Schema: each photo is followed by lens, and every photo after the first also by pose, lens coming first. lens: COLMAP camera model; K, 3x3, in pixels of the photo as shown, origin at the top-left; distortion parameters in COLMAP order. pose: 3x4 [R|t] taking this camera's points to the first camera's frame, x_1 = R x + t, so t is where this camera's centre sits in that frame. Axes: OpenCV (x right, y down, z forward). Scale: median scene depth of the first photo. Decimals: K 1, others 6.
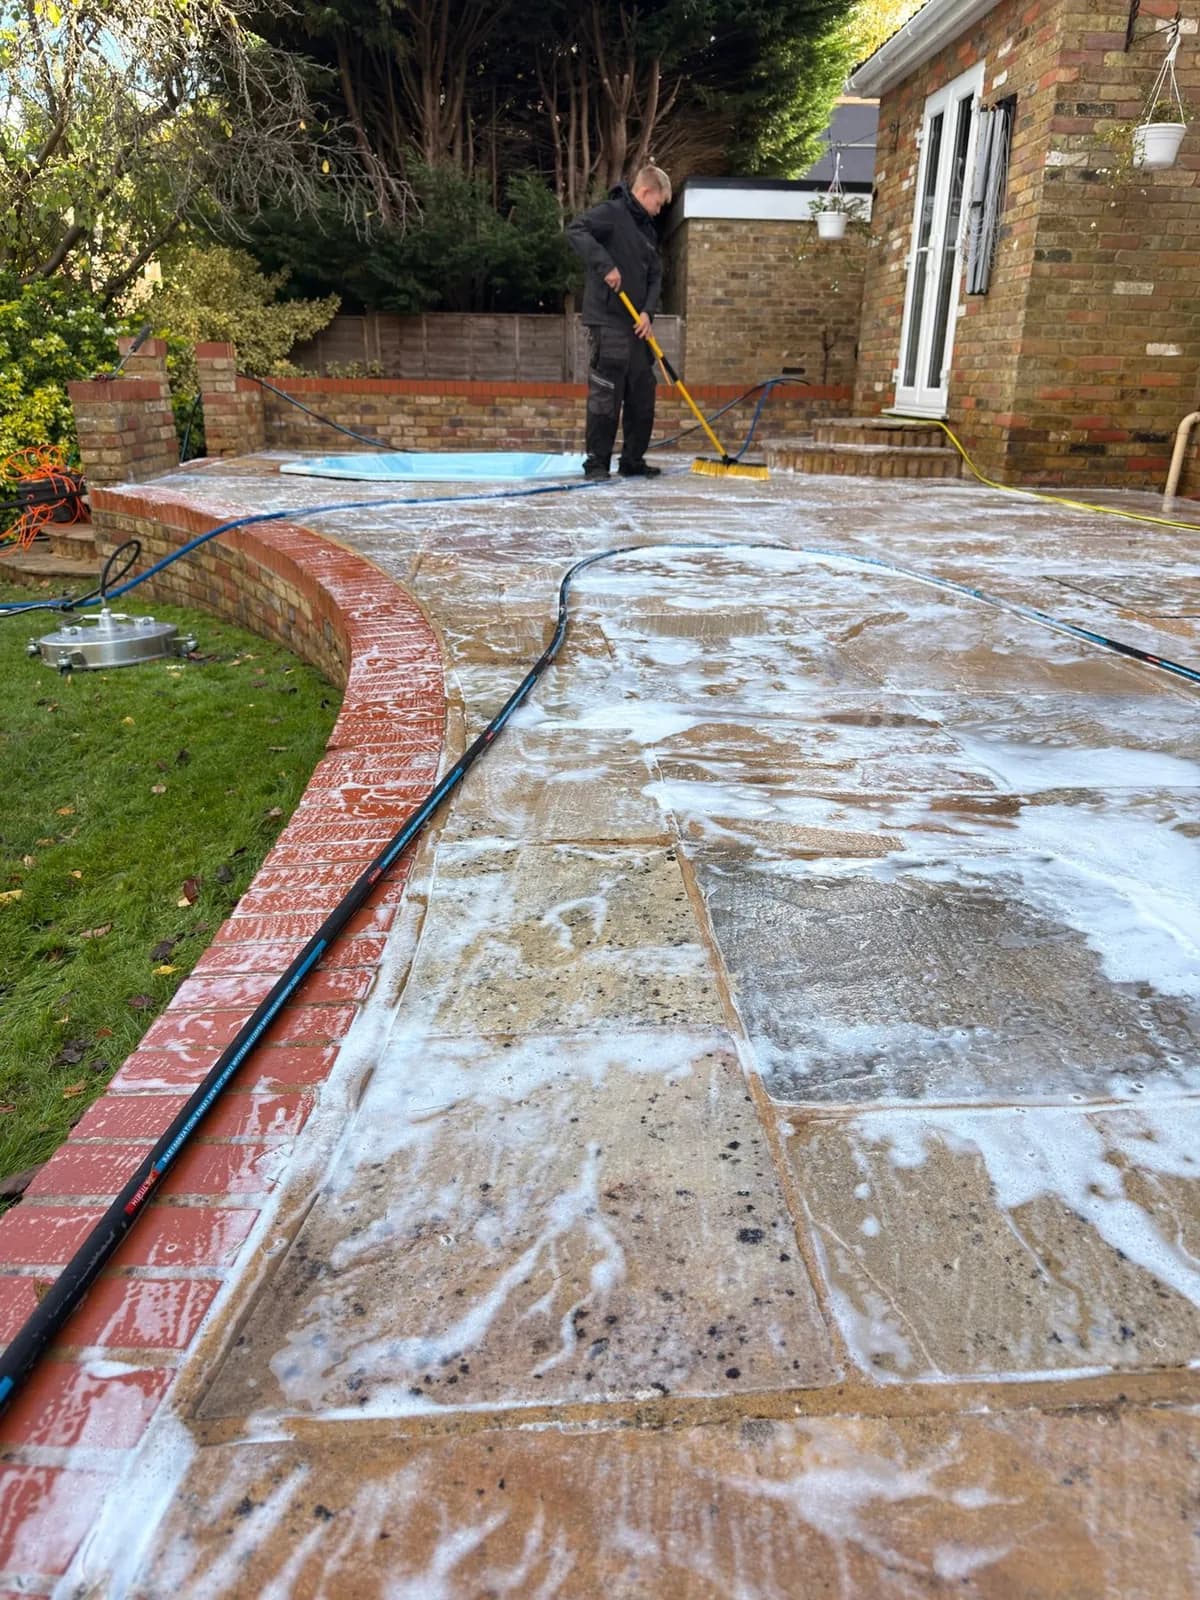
lens RADIAL K [[1139.0, 0, 604.1], [0, 1139.0, 801.6], [0, 0, 1]] dist [-0.004210, 0.000383]
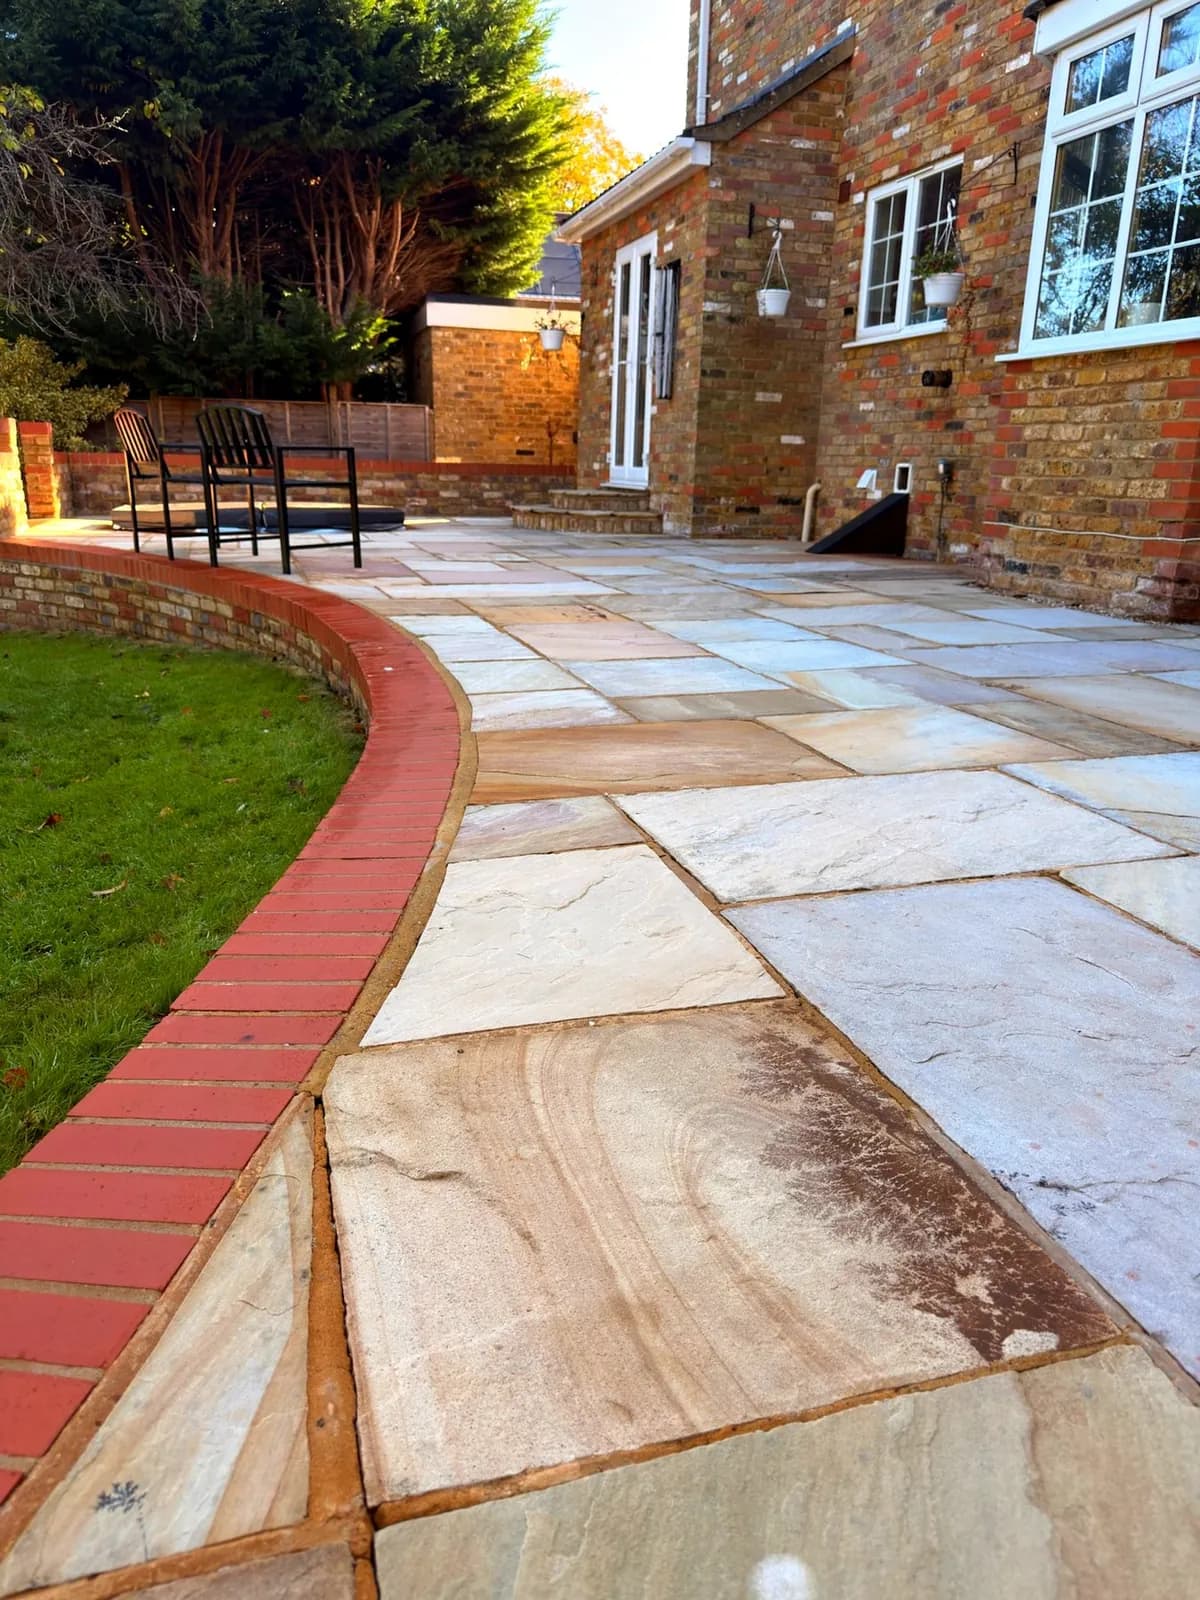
lens RADIAL K [[1145.4, 0, 600.0], [0, 1145.4, 800.0], [0, 0, 1]] dist [0.100968, -0.204238]
pose [[0.972302, -0.056747, 0.226736, -0.077460], [0.072258, 0.995537, -0.060700, 0.098491], [-0.222279, 0.075402, 0.972063, -0.258604]]
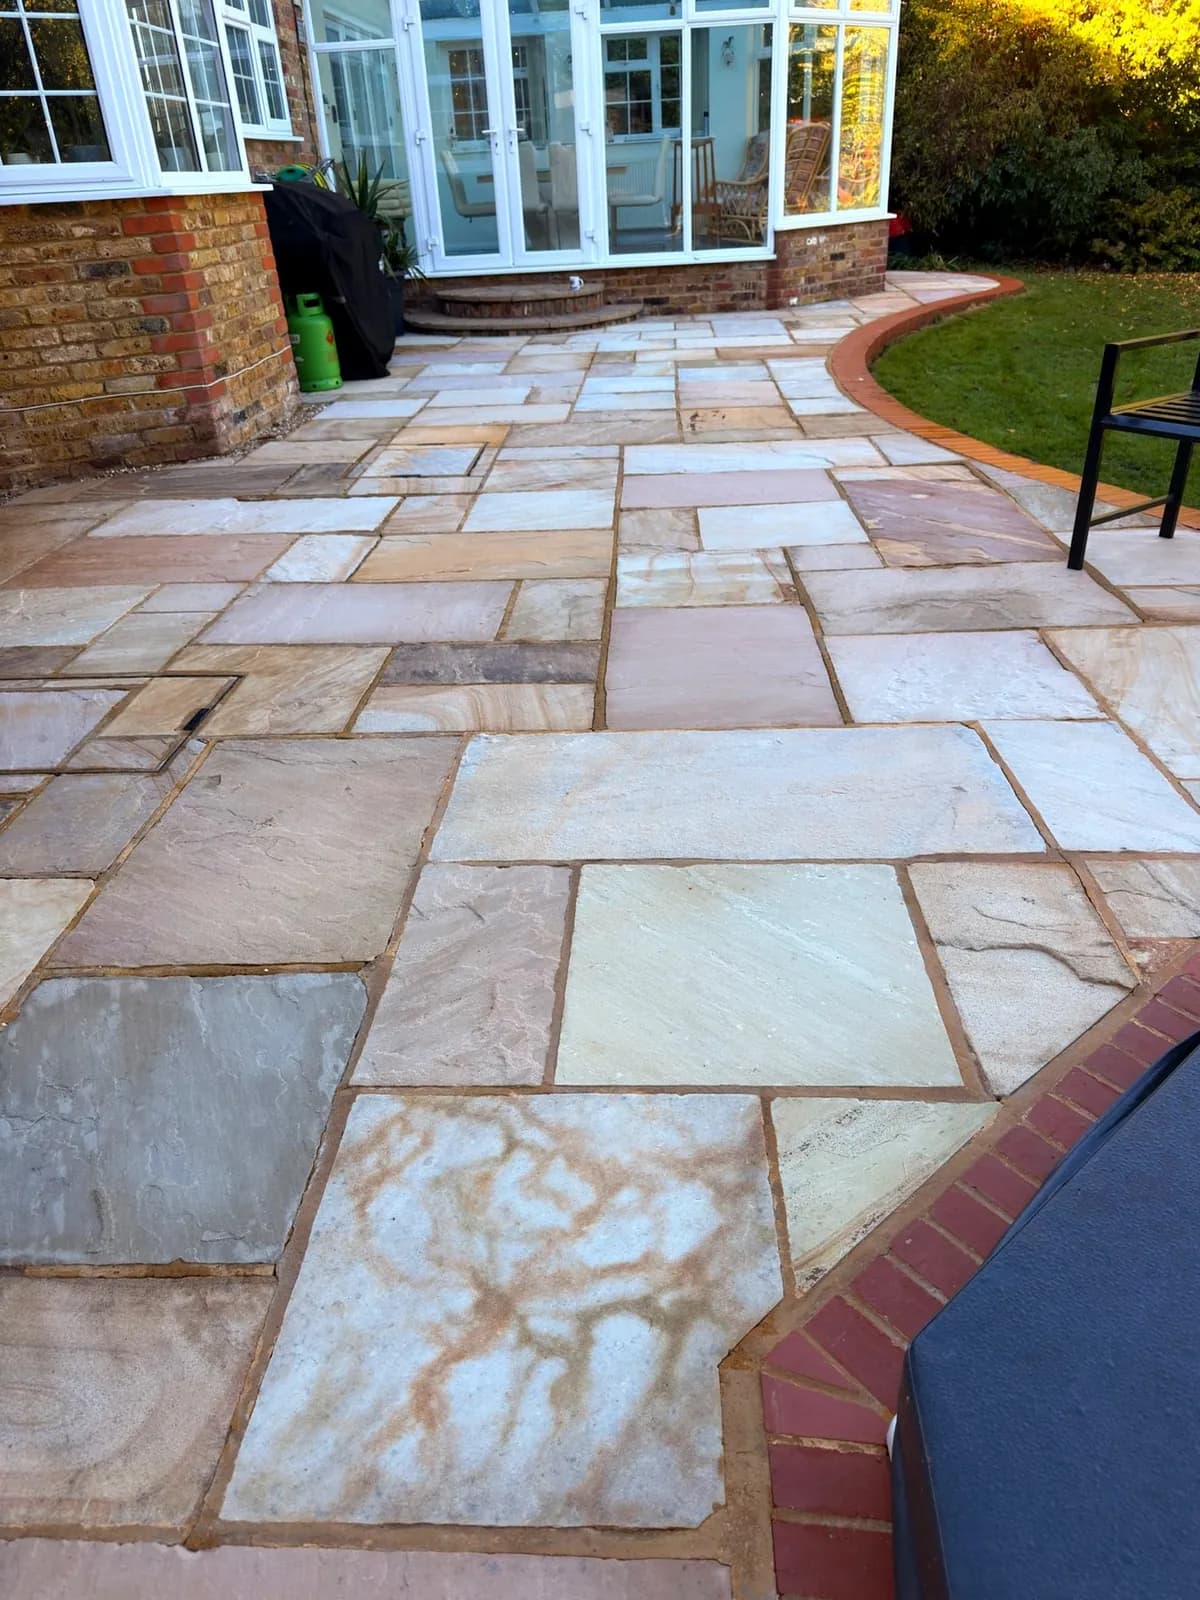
lens RADIAL K [[1152.0, 0, 600.0], [0, 1152.0, 800.0], [0, 0, 1]] dist [0.050515, -0.064241]
pose [[-0.993654, -0.026034, 0.109426, 0.041518], [0.065781, 0.654634, 0.753078, -0.464408], [-0.091240, 0.755497, -0.648767, 1.050231]]
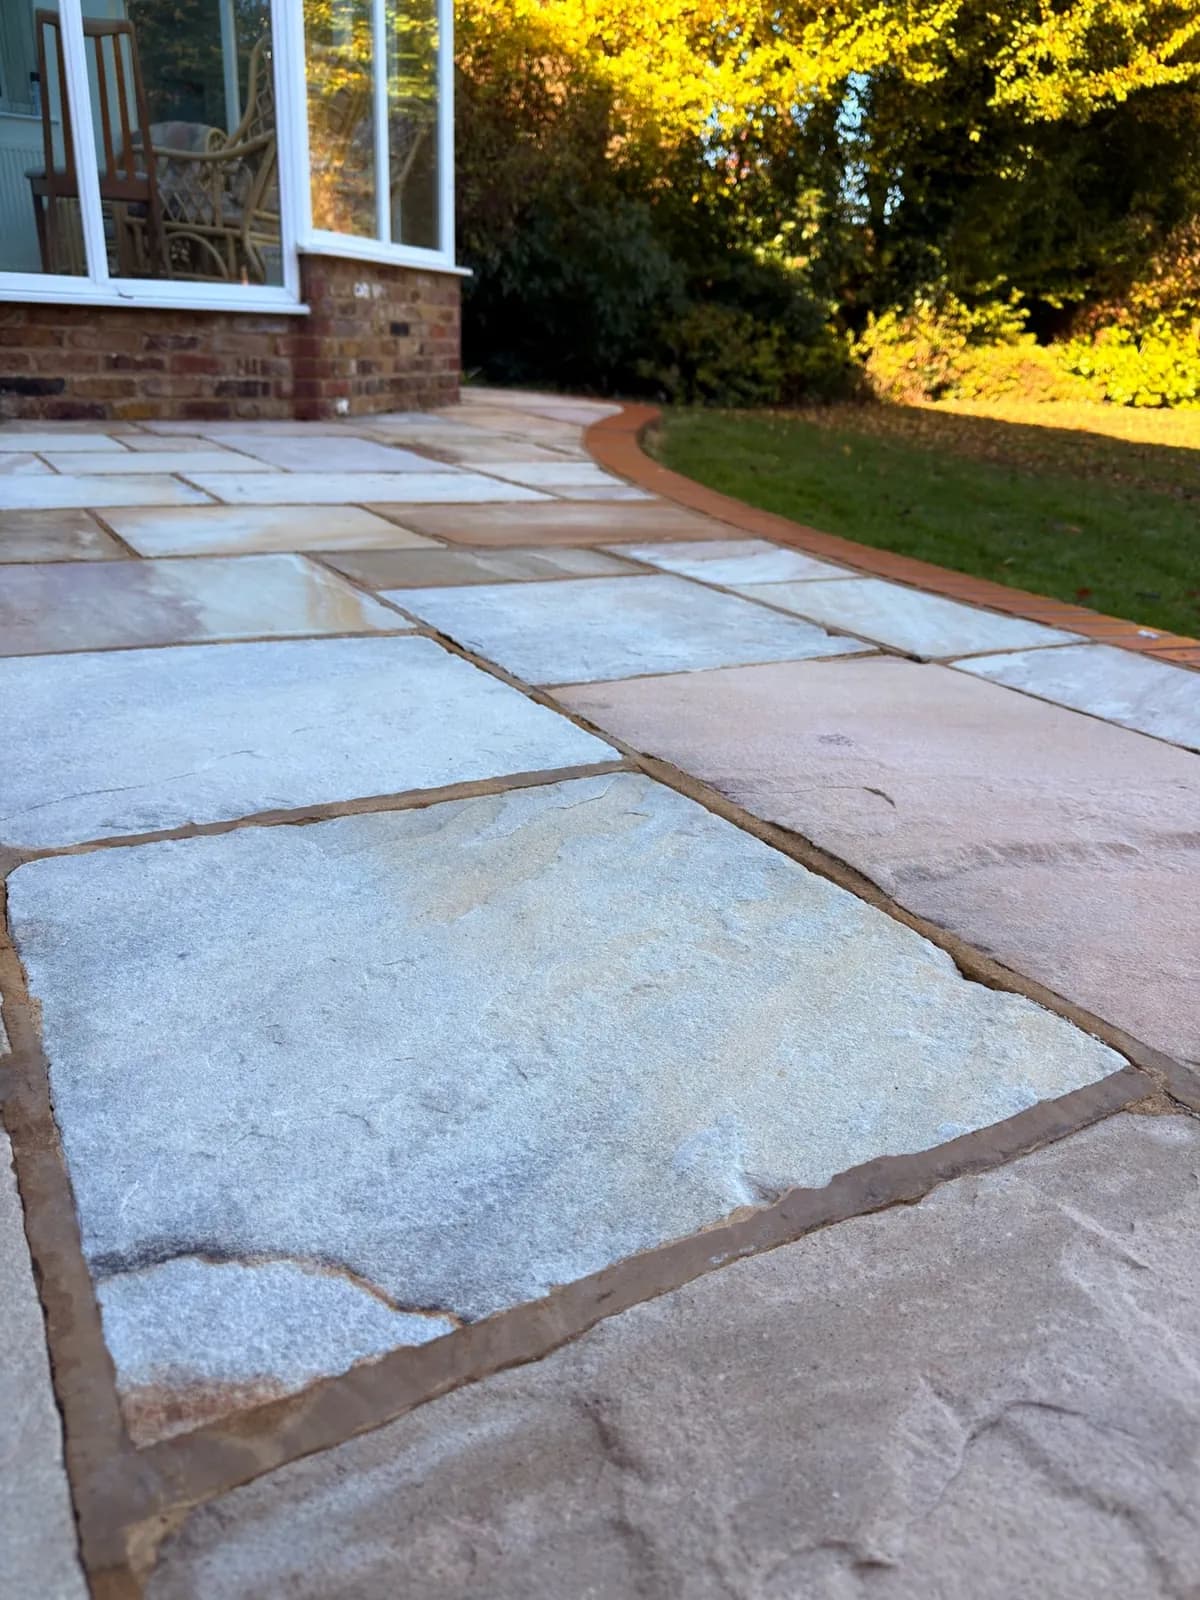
lens RADIAL K [[1161.8, 0, 626.0], [0, 1161.8, 823.2], [0, 0, 1]] dist [0.026272, -0.040686]
pose [[-0.887014, 0.126823, -0.443984, 0.161466], [-0.215222, 0.737144, 0.640546, -0.095650], [0.408516, 0.663728, -0.626562, 0.351055]]
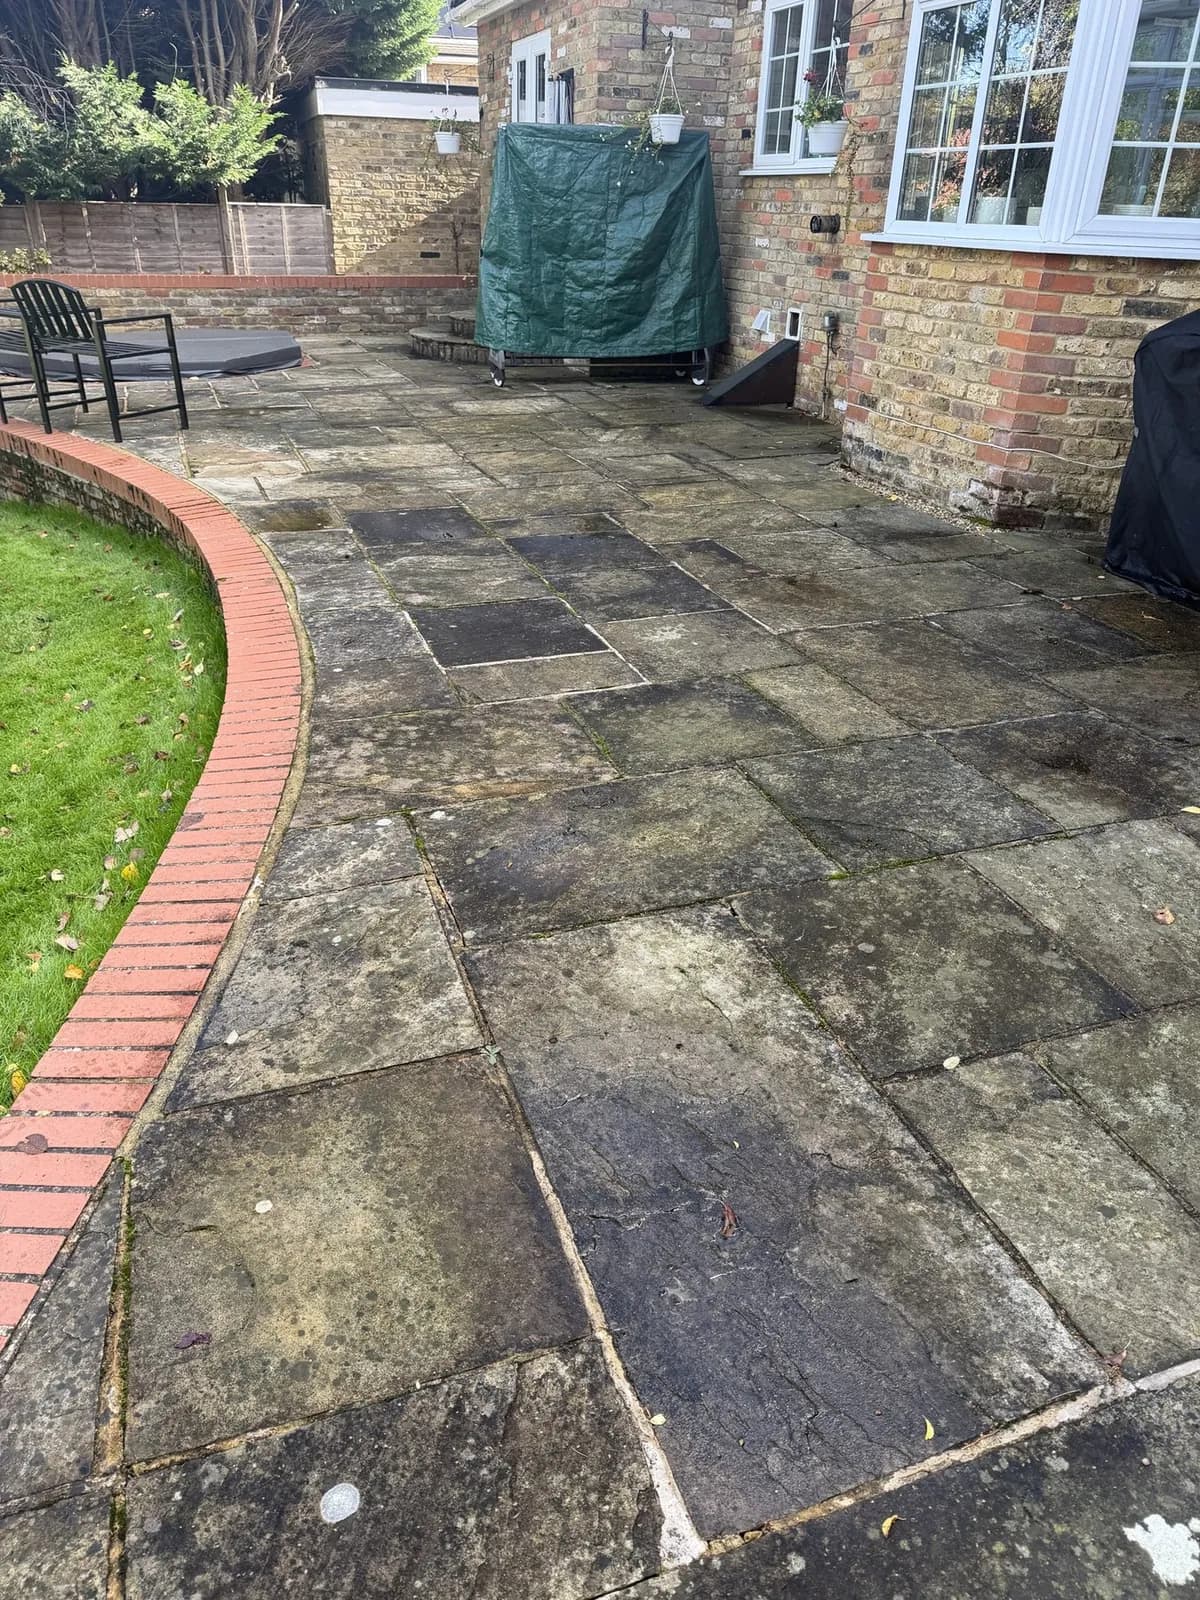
lens RADIAL K [[1152.0, 0, 600.0], [0, 1152.0, 800.0], [0, 0, 1]] dist [0.050515, -0.064241]
pose [[0.960917, -0.120907, 0.249039, -0.040416], [0.088720, 0.986634, 0.136680, 0.031609], [-0.262236, -0.109244, 0.958800, -0.332584]]
